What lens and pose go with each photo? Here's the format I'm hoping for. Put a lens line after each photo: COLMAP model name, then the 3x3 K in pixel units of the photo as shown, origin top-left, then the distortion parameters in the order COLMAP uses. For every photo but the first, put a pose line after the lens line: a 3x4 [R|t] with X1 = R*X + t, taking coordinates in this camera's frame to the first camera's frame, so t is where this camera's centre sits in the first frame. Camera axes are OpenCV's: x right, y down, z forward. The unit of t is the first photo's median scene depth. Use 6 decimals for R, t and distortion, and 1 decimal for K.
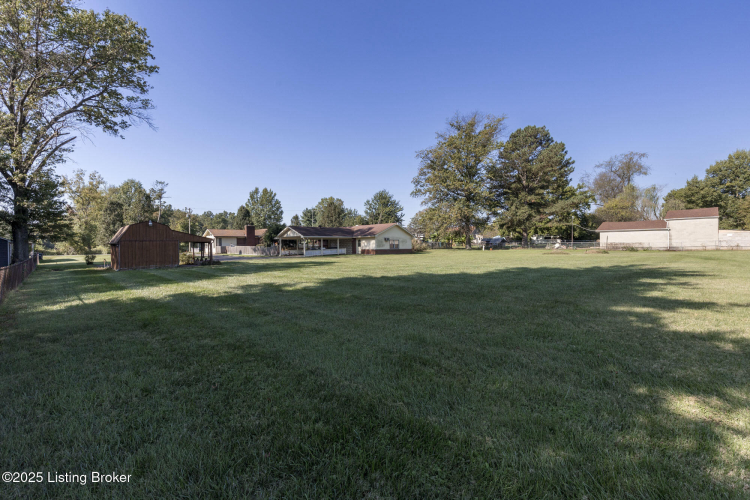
lens RADIAL K [[336.4, 0, 372.5], [0, 336.4, 240.7], [0, 0, 1]] dist [0.000091, -0.000033]
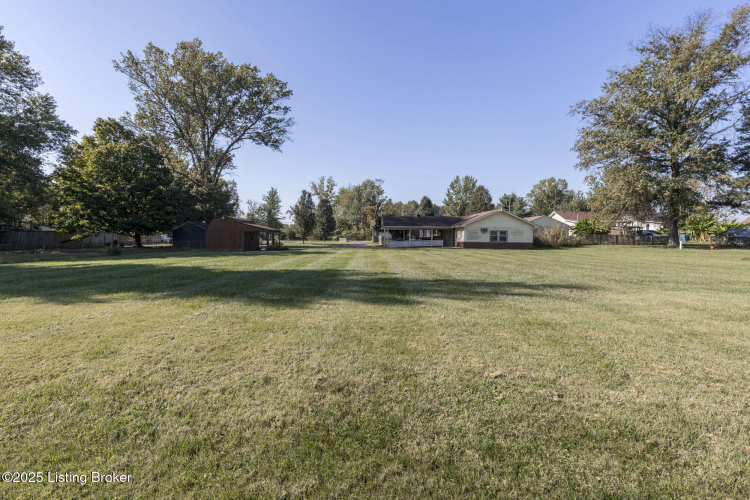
lens RADIAL K [[343.9, 0, 375.0], [0, 343.9, 250.0], [0, 0, 1]] dist [0.002018, 0.000342]
pose [[0.742154, 0.043120, -0.668841, 0.395632], [-0.003972, 0.998194, 0.059946, -0.004506], [0.670217, -0.041833, 0.740985, 0.207492]]
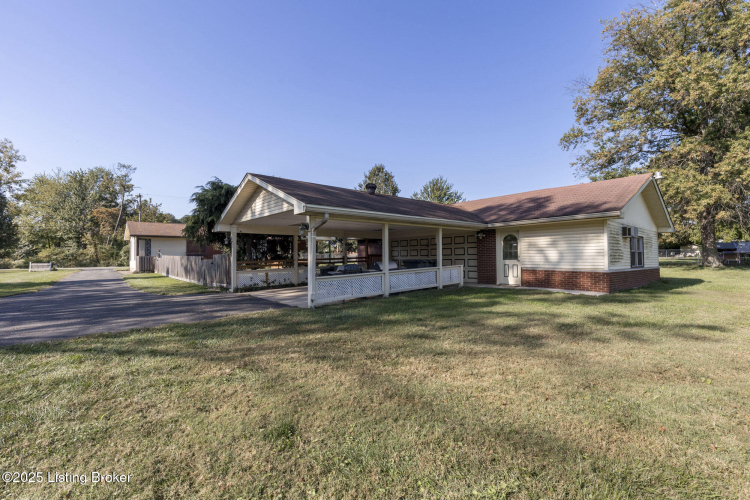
lens RADIAL K [[343.9, 0, 375.0], [0, 343.9, 250.0], [0, 0, 1]] dist [0.002018, 0.000342]
pose [[0.998064, 0.004996, -0.061987, -0.134614], [-0.005410, 0.999964, -0.006505, 0.012124], [0.061952, 0.006828, 0.998056, 0.706032]]
